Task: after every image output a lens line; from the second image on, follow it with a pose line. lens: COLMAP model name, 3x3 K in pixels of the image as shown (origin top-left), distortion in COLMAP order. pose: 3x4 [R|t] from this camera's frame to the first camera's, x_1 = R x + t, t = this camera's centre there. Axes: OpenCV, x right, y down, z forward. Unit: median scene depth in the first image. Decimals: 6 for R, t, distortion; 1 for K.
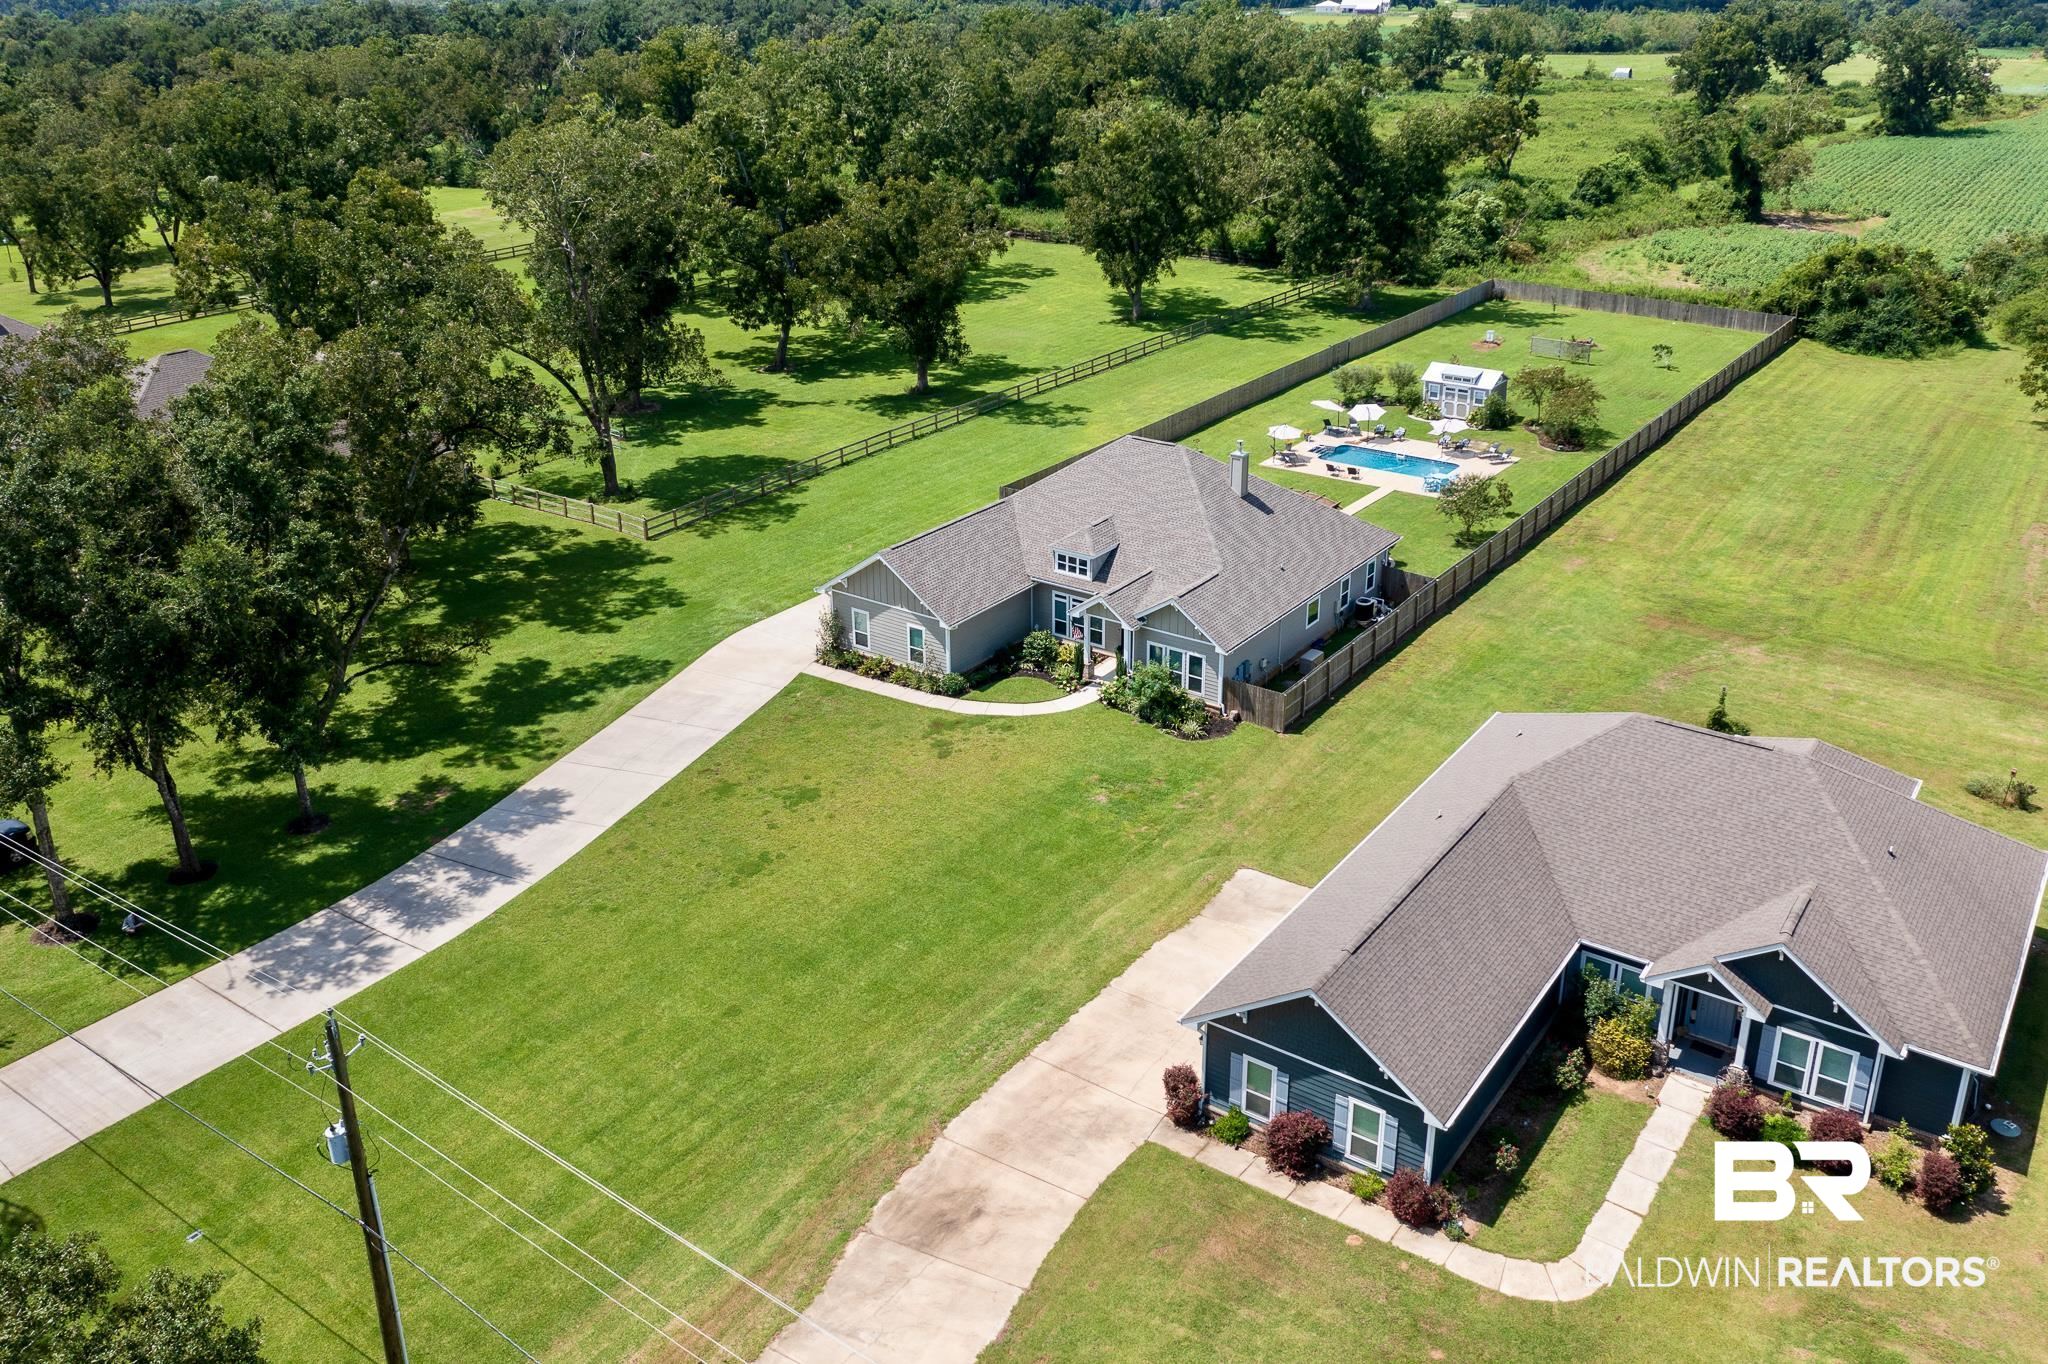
lens RADIAL K [[1700.7, 0, 1027.9], [0, 1700.7, 639.1], [0, 0, 1]] dist [-0.007555, -0.002841]
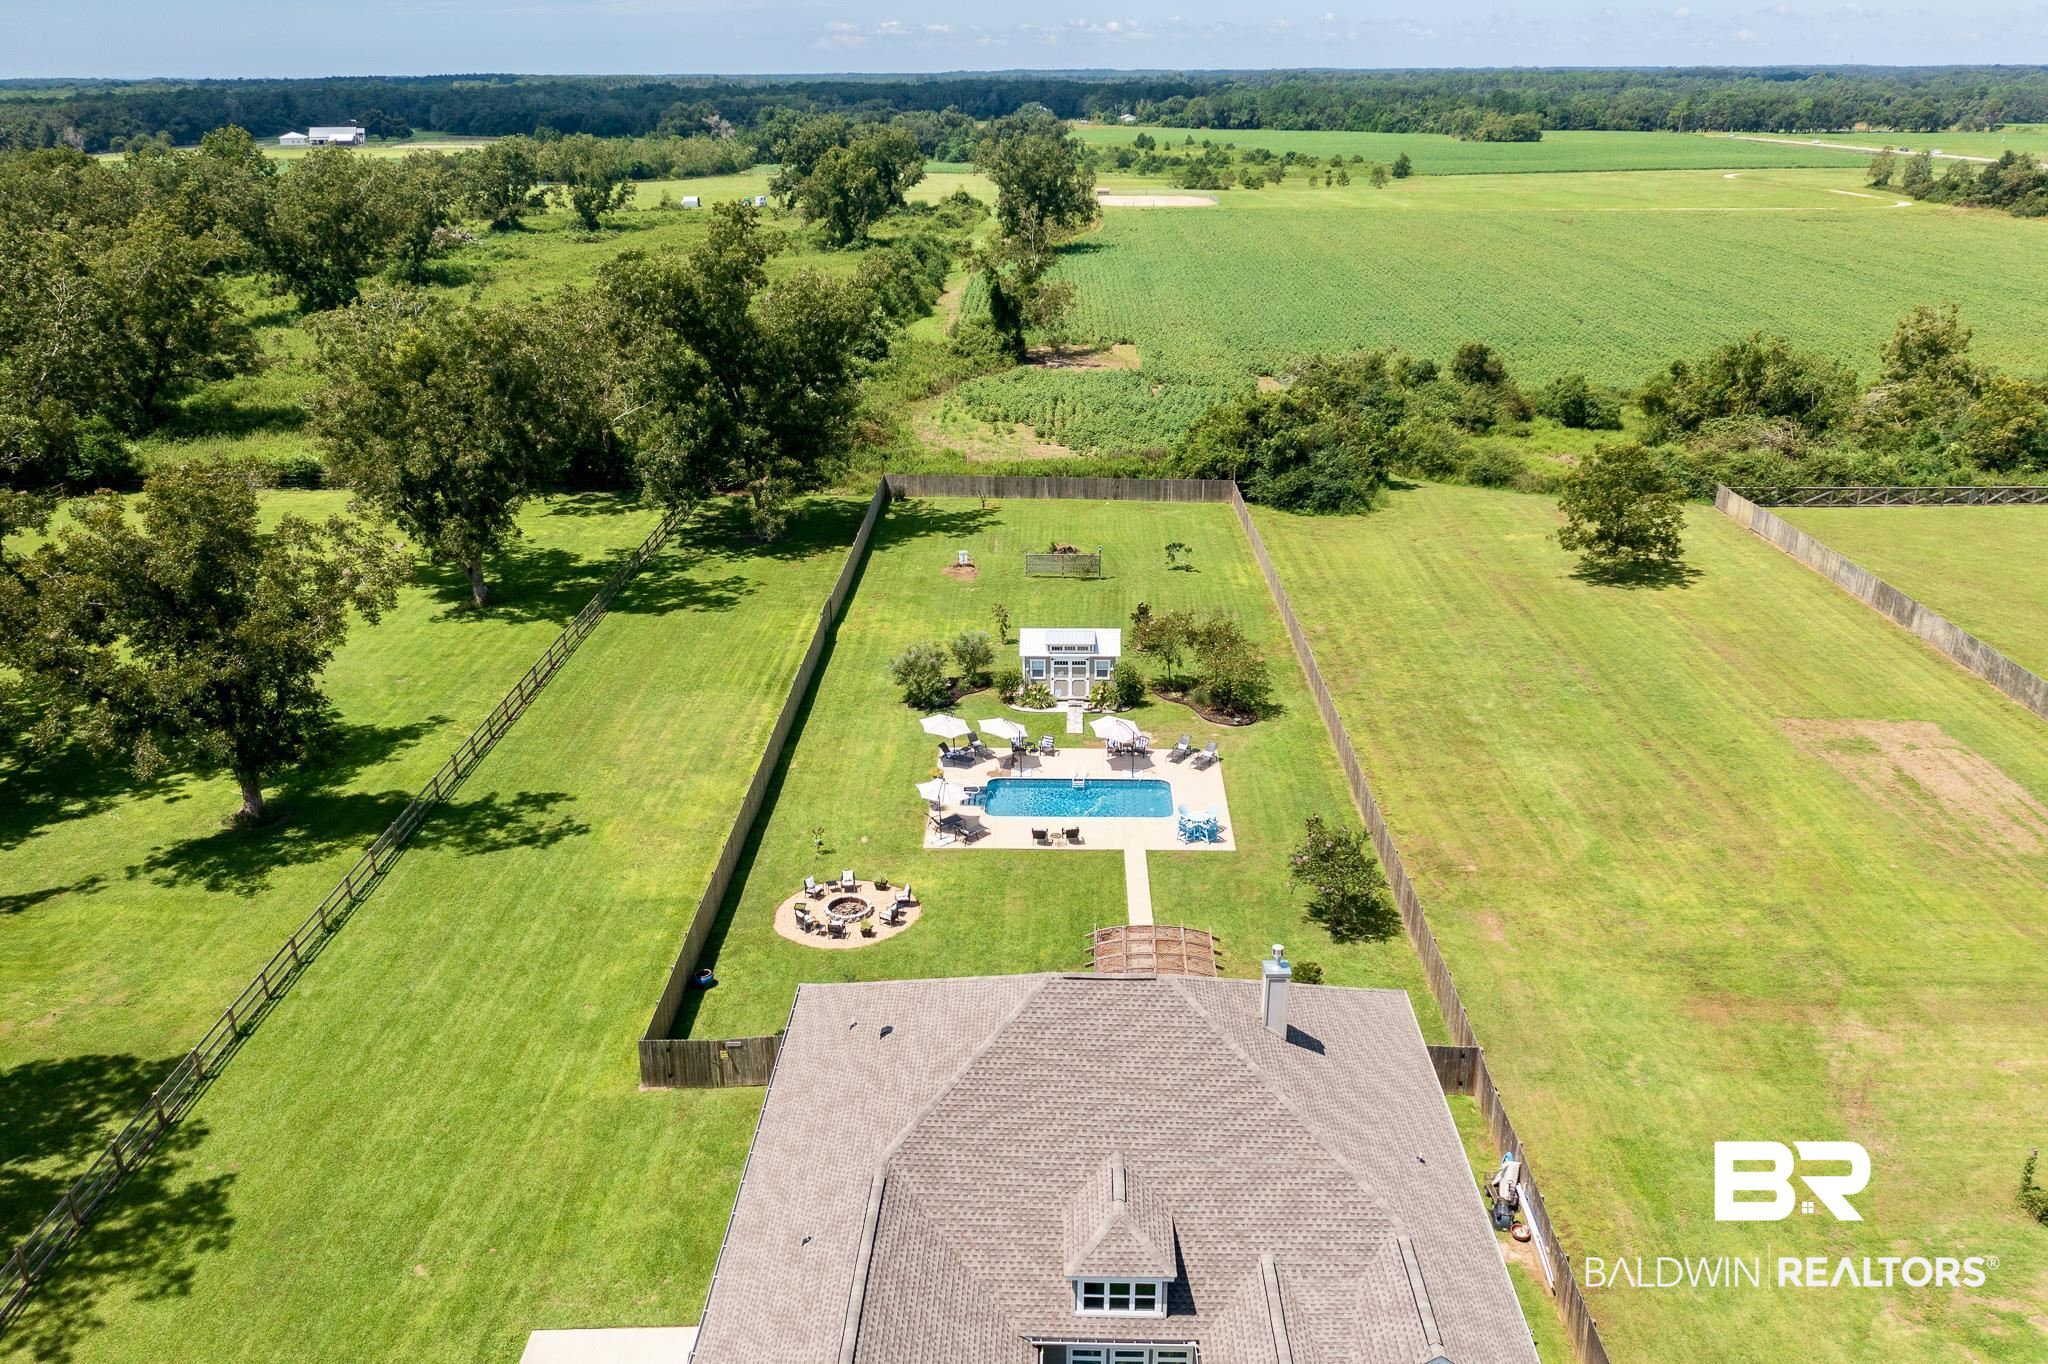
lens RADIAL K [[1681.9, 0, 1024.0], [0, 1681.9, 682.0], [0, 0, 1]] dist [0.005780, 0.007571]
pose [[0.829439, -0.190738, 0.525024, -0.138075], [0.211766, 0.977107, 0.020427, -0.147052], [-0.516901, 0.094239, 0.850842, 0.365497]]
